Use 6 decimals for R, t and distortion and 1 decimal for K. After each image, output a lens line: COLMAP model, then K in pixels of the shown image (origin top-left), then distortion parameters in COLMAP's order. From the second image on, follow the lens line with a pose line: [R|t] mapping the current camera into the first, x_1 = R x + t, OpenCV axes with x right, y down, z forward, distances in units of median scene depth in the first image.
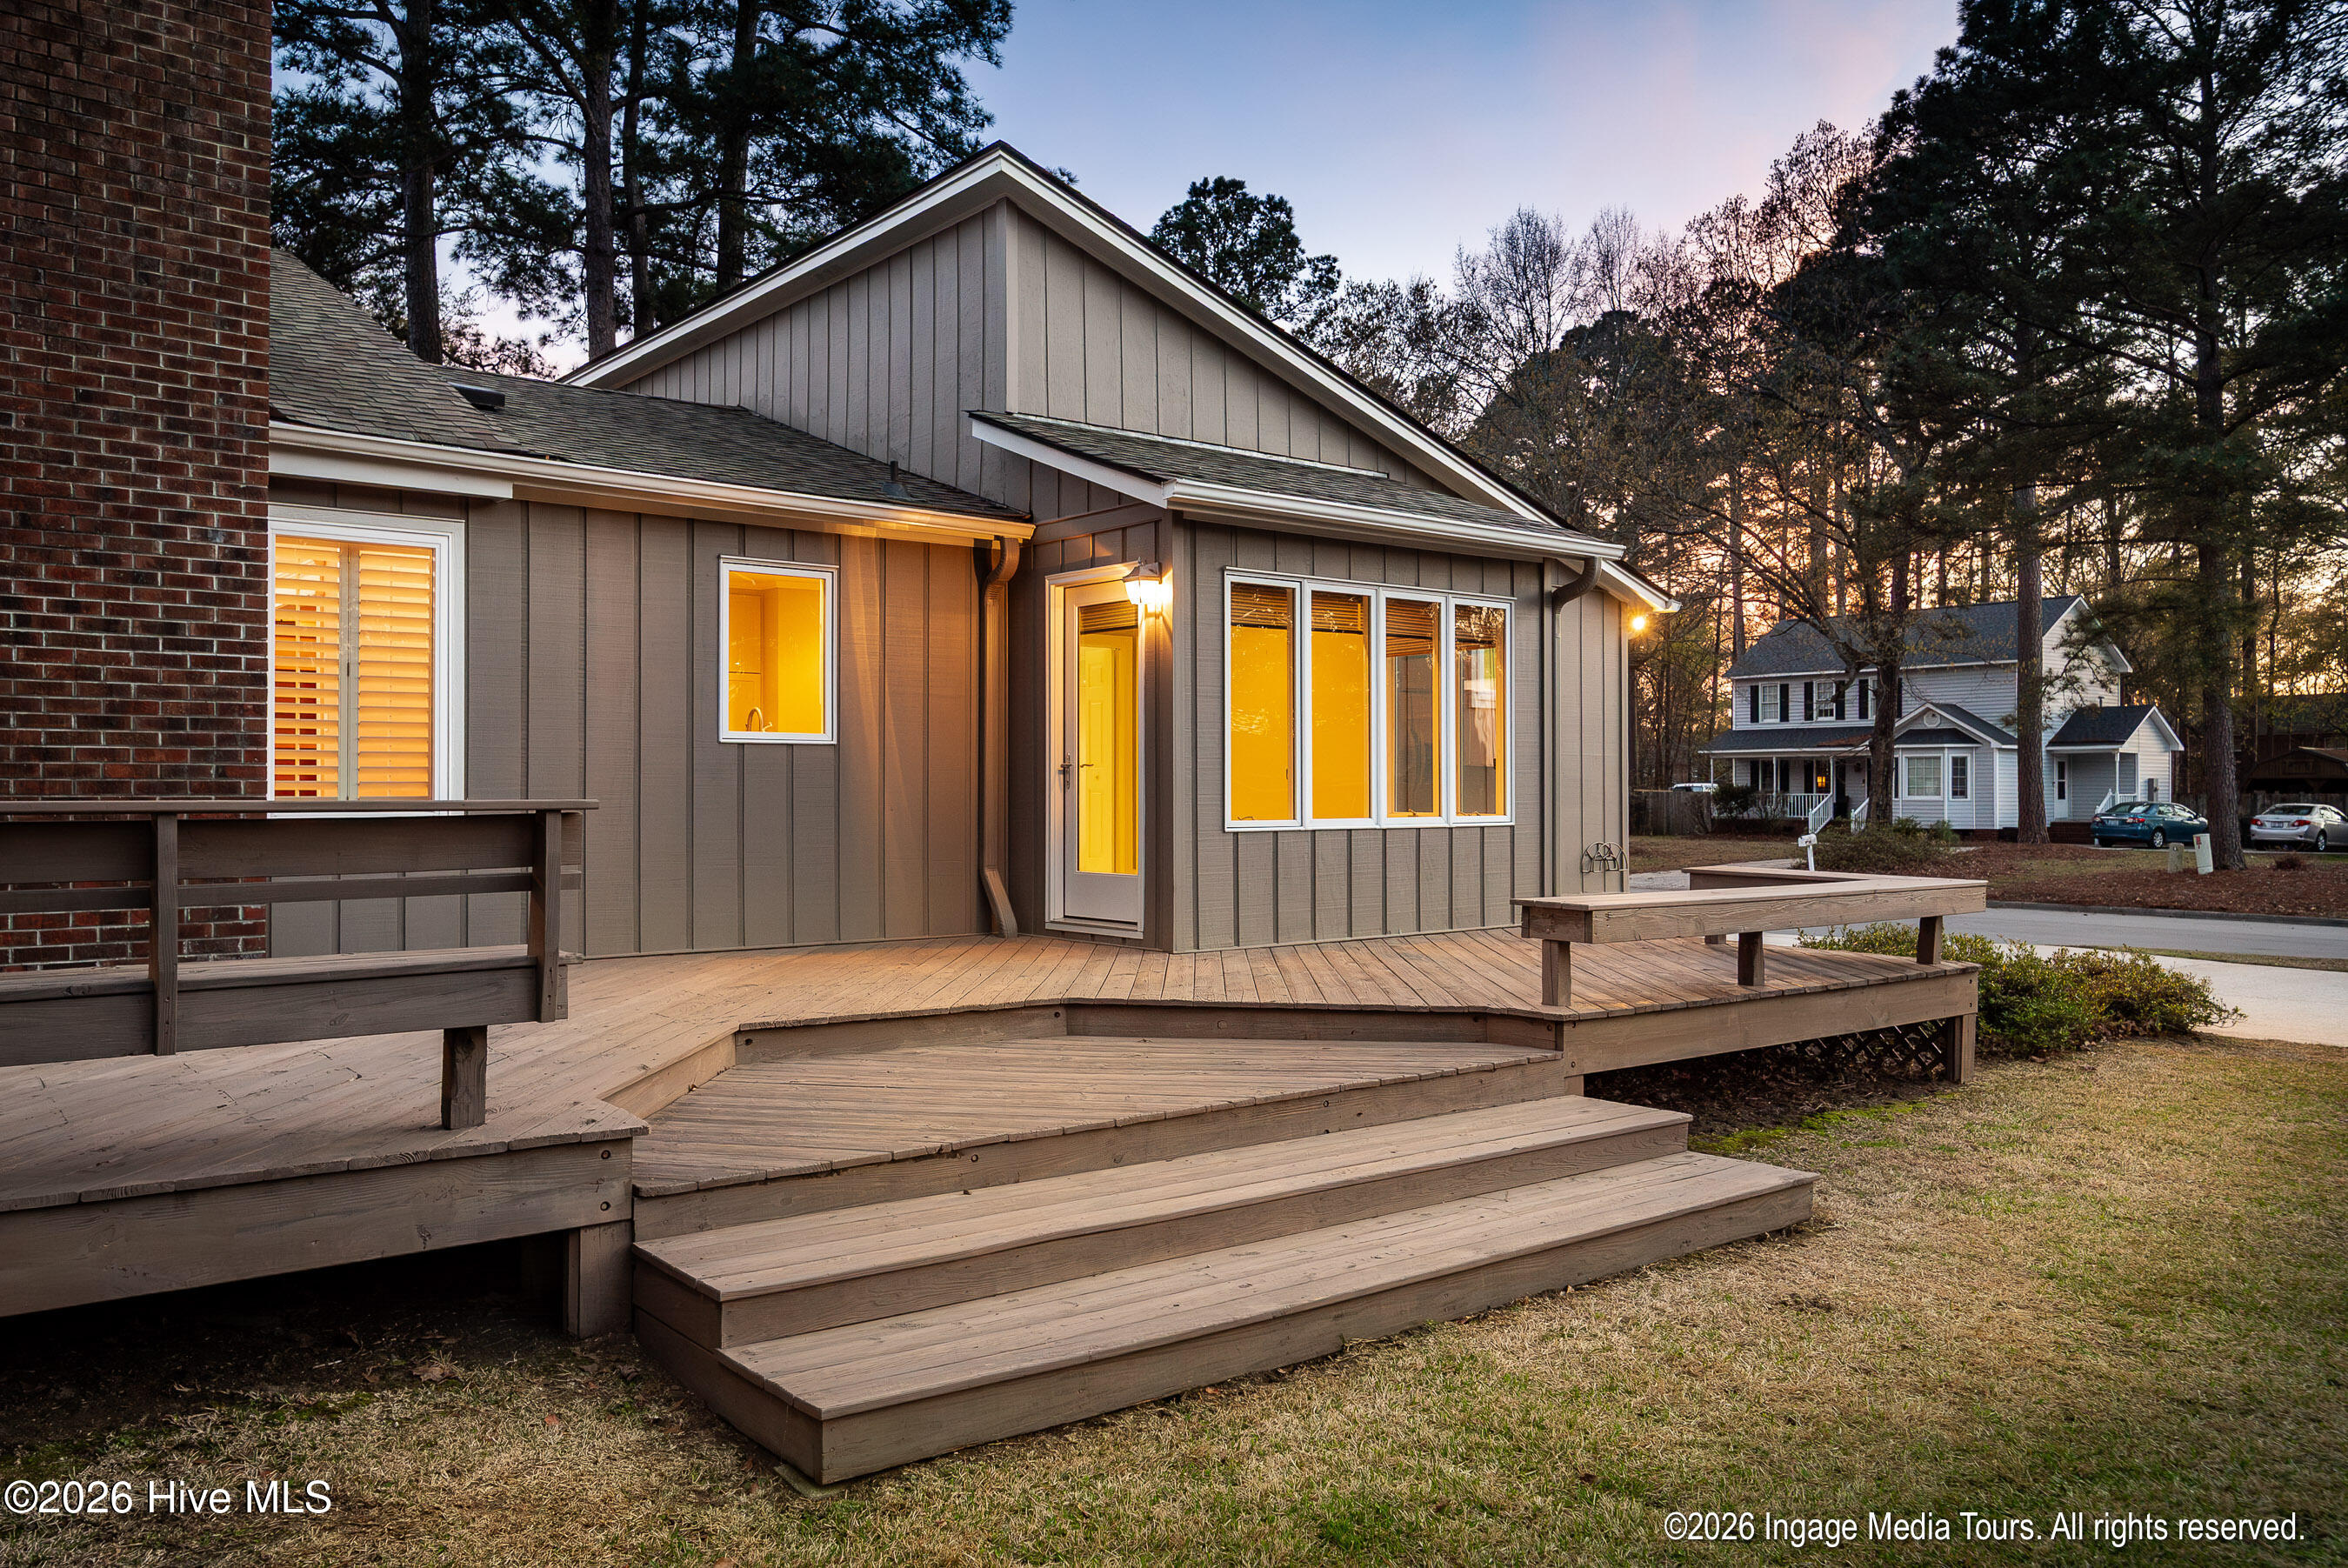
lens RADIAL K [[1727.6, 0, 1173.0], [0, 1727.6, 783.2], [0, 0, 1]] dist [-0.002886, 0.002909]
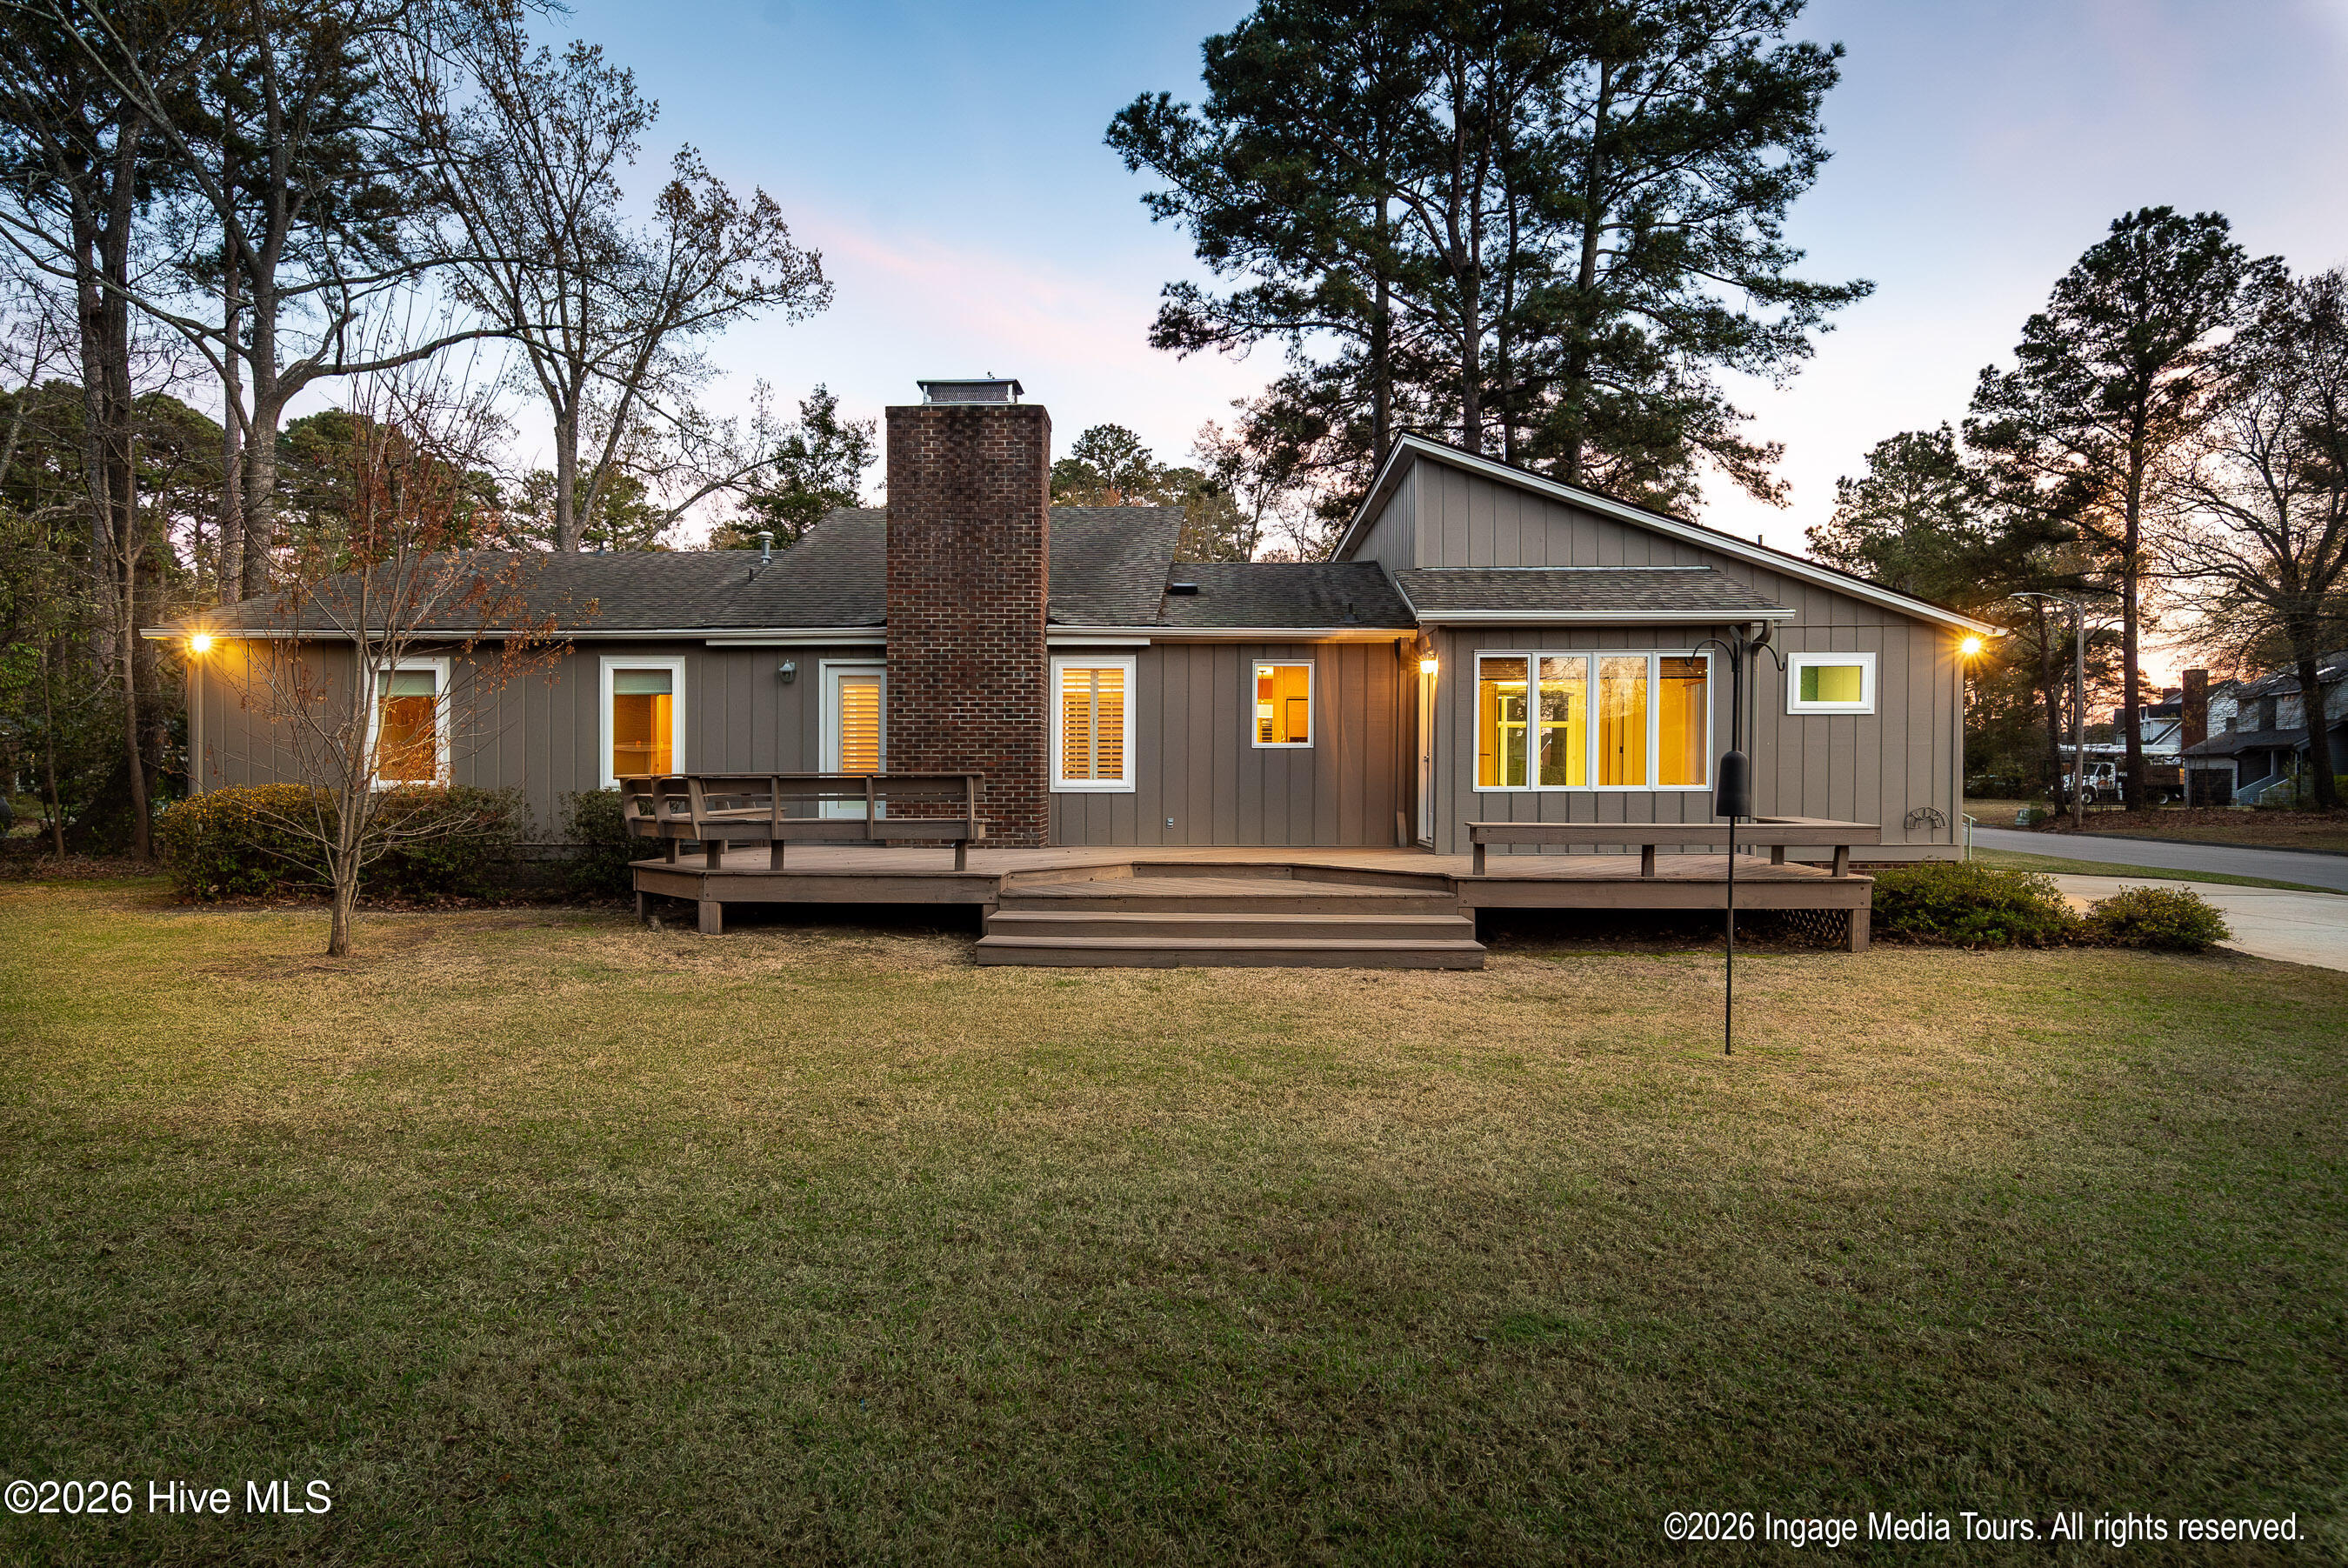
lens RADIAL K [[1357.9, 0, 1173.9], [0, 1357.9, 785.5], [0, 0, 1]] dist [-0.004975, -0.001990]
pose [[0.765360, 0.003126, -0.643594, 0.647127], [0.004978, 0.999930, 0.010777, 0.003375], [0.643583, -0.011452, 0.765291, -0.297853]]
